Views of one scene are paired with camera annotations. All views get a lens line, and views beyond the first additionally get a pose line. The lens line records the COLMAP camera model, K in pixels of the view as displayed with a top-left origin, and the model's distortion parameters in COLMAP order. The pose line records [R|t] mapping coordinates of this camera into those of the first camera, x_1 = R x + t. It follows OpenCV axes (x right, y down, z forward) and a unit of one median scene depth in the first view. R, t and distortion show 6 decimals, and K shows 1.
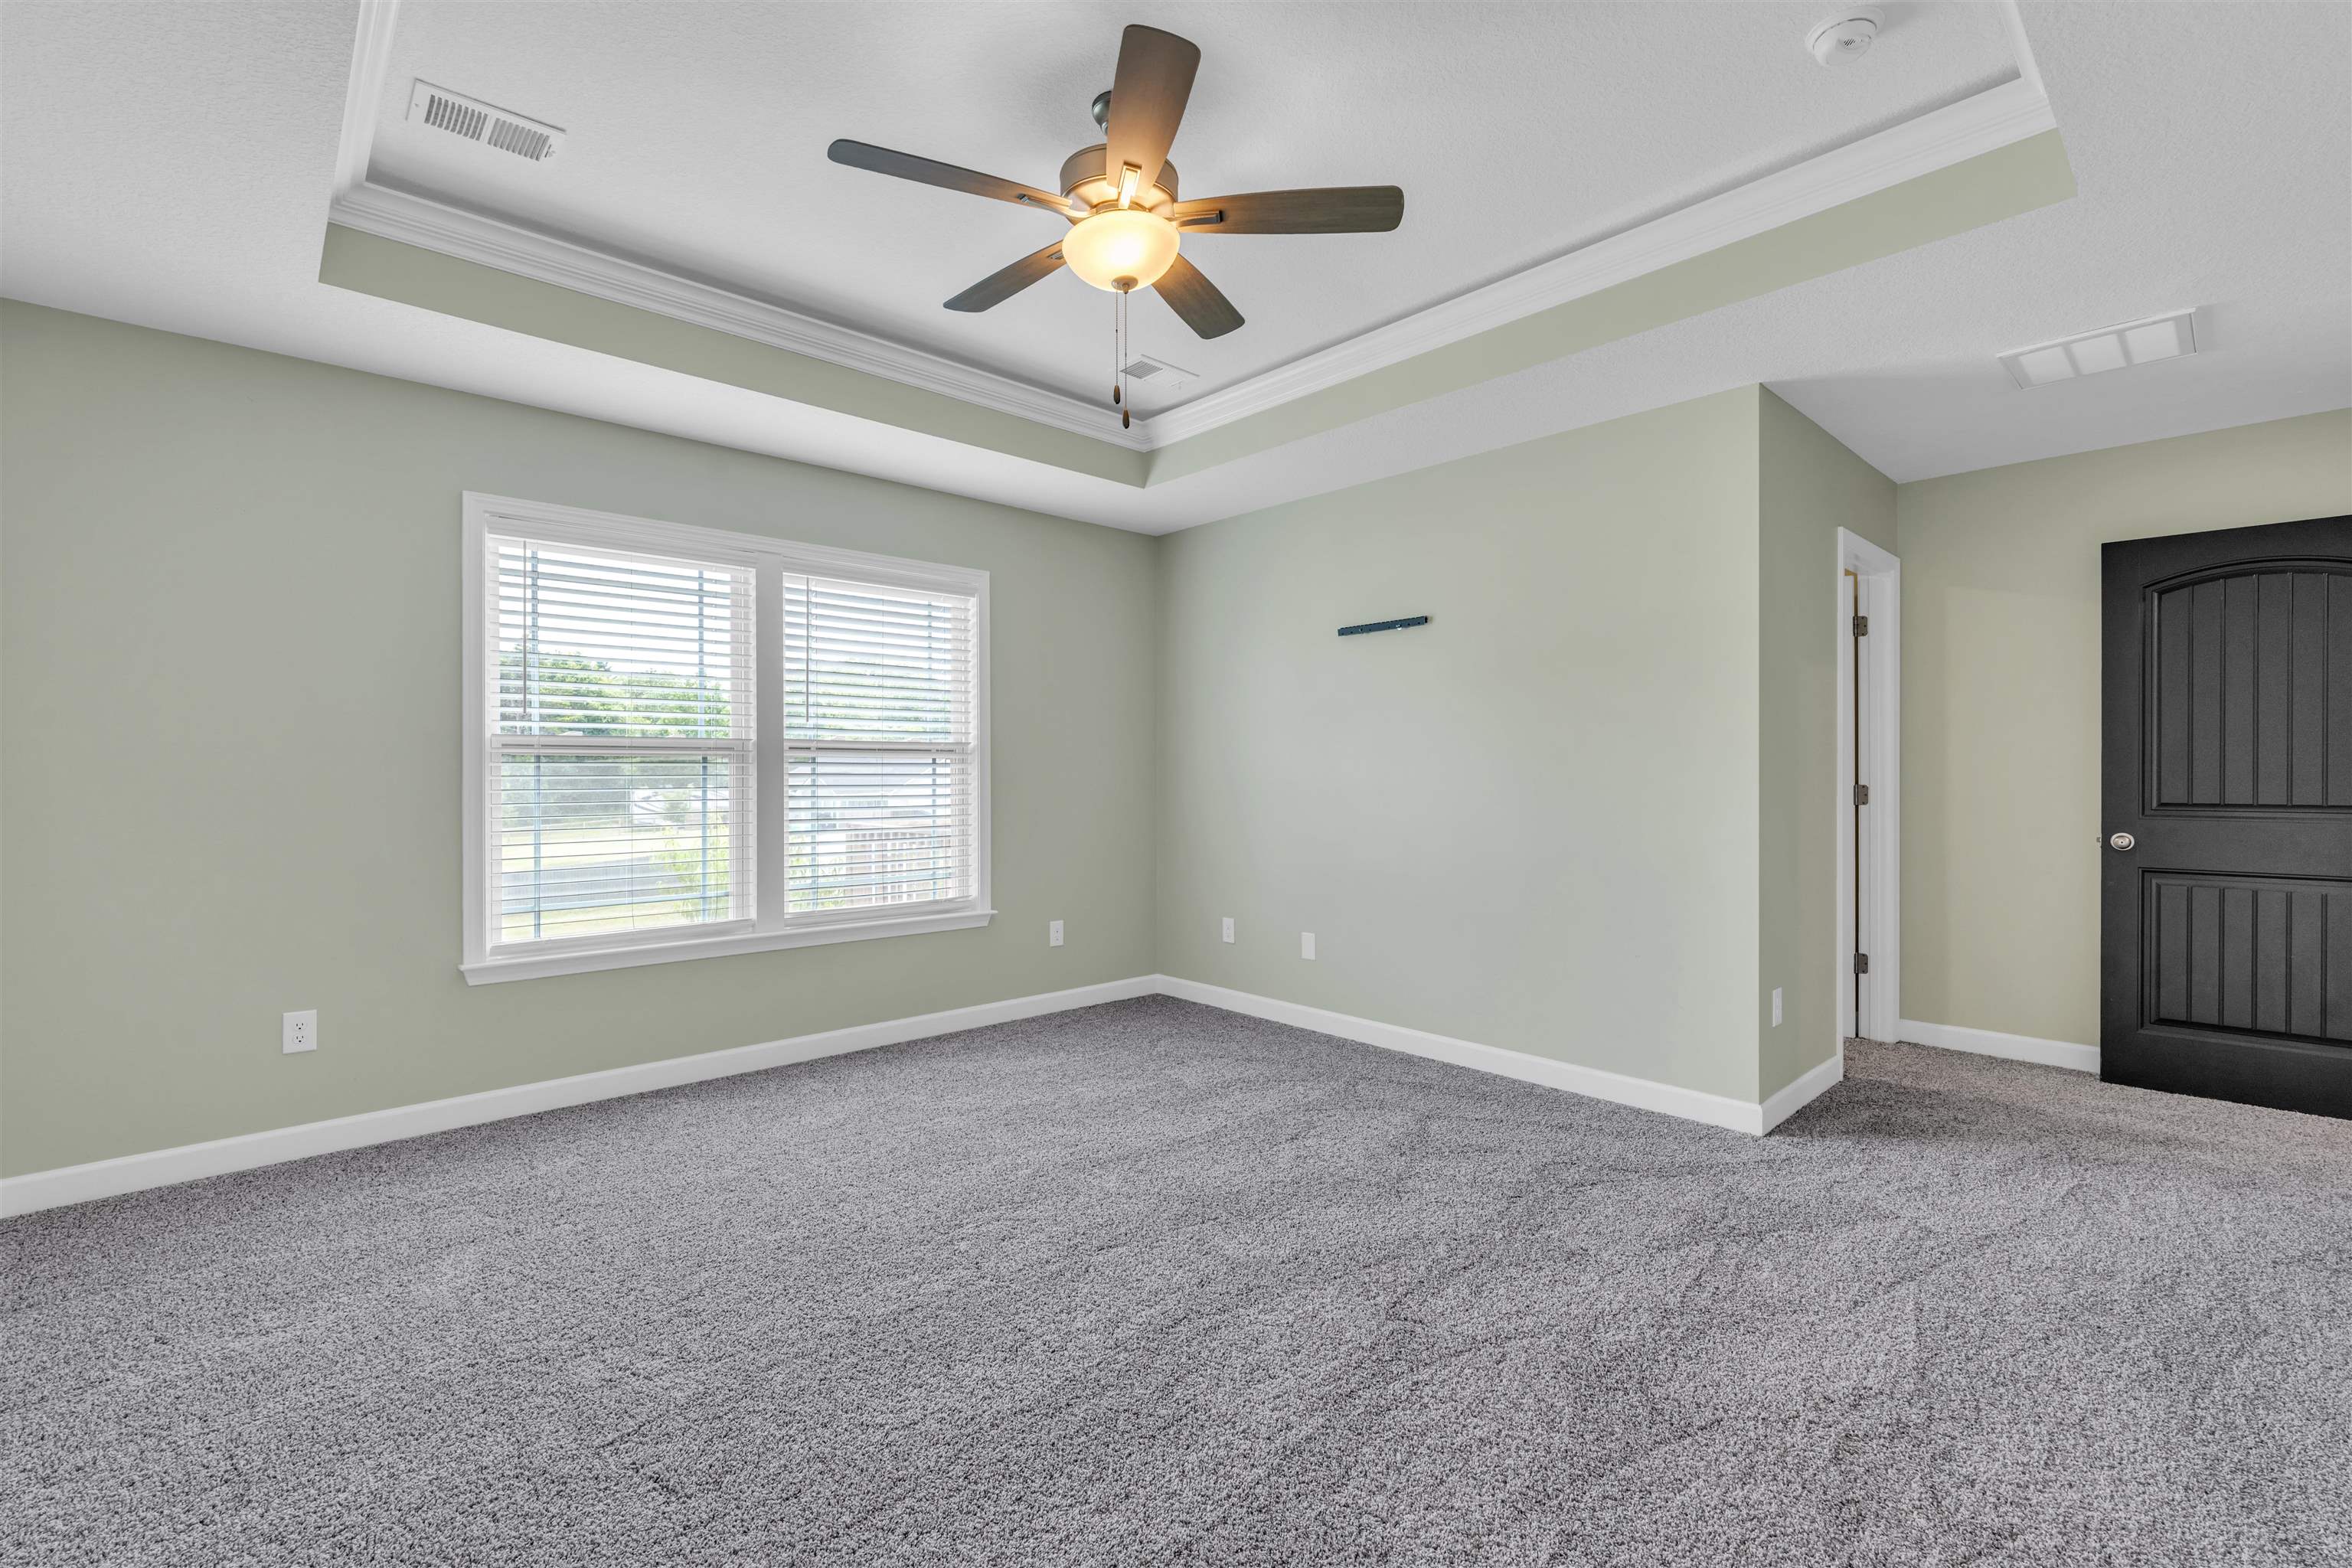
lens RADIAL K [[1051.2, 0, 1184.4], [0, 1051.2, 793.2], [0, 0, 1]] dist [-0.001776, 0.000080]
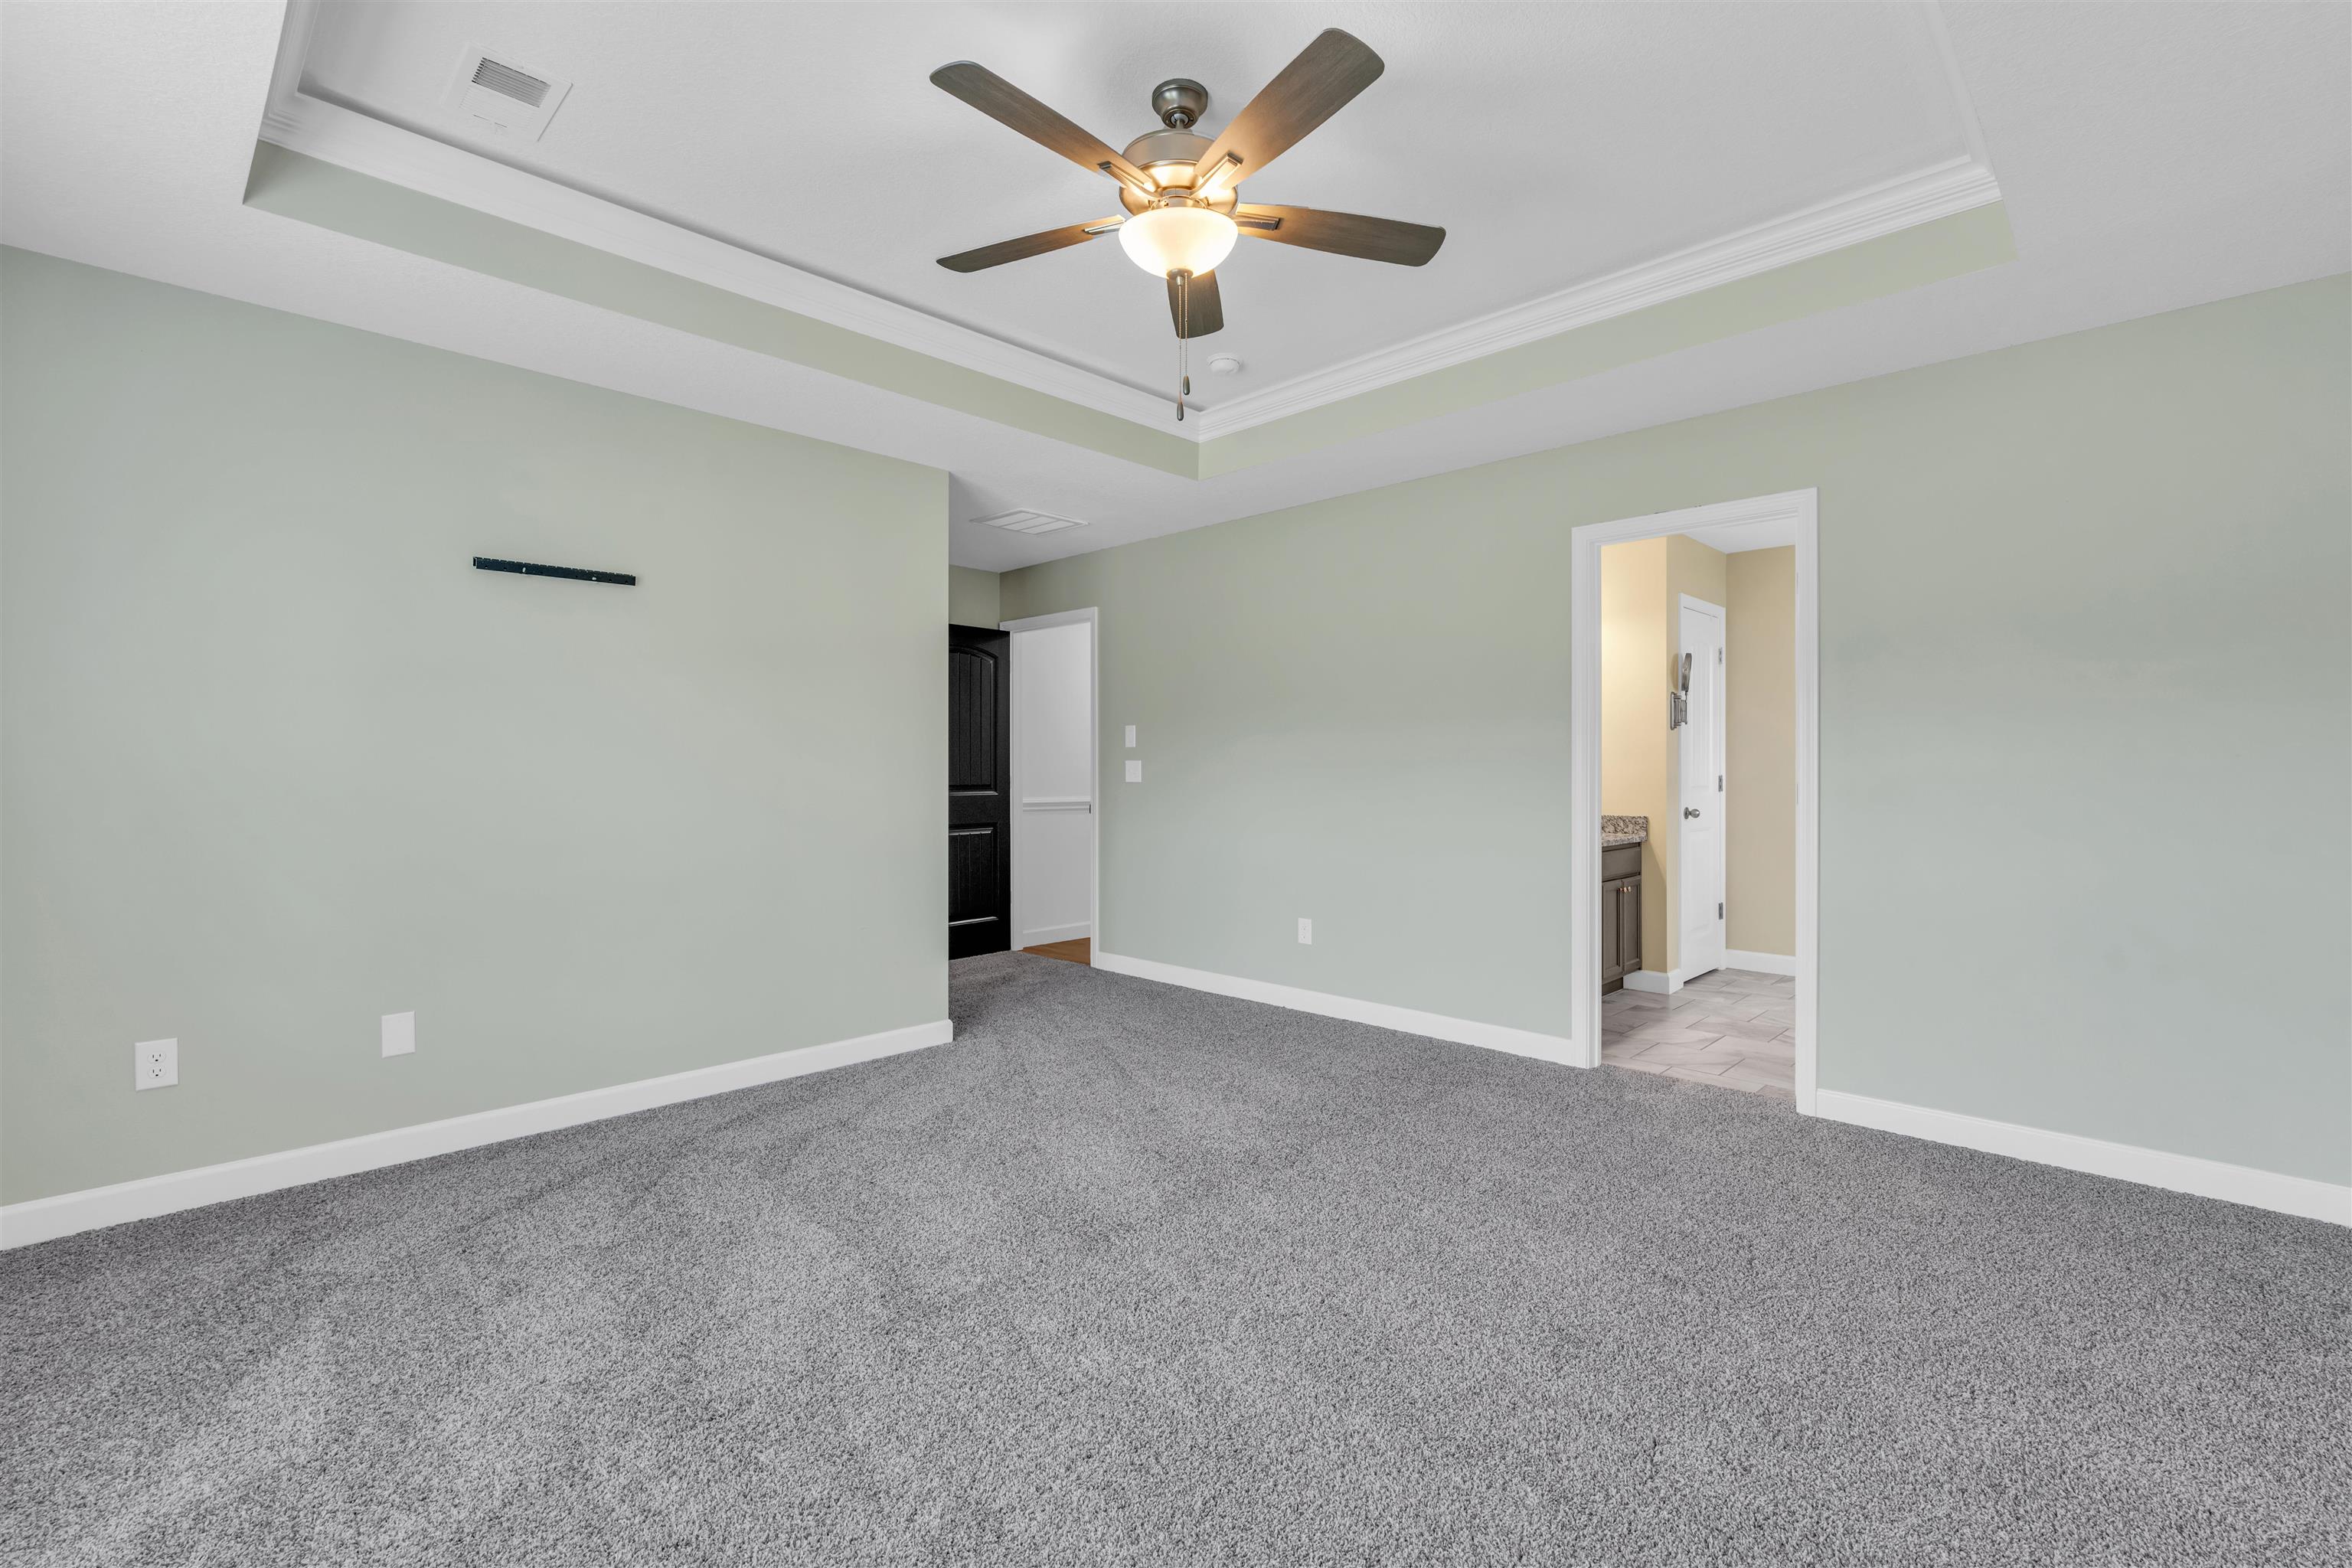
lens RADIAL K [[1051.2, 0, 1184.4], [0, 1051.2, 793.2], [0, 0, 1]] dist [-0.001776, 0.000080]
pose [[-0.073449, -0.028955, 0.996879, -0.740549], [0.009668, 0.999511, 0.029744, -0.022931], [-0.997252, 0.011823, -0.073133, 0.751279]]
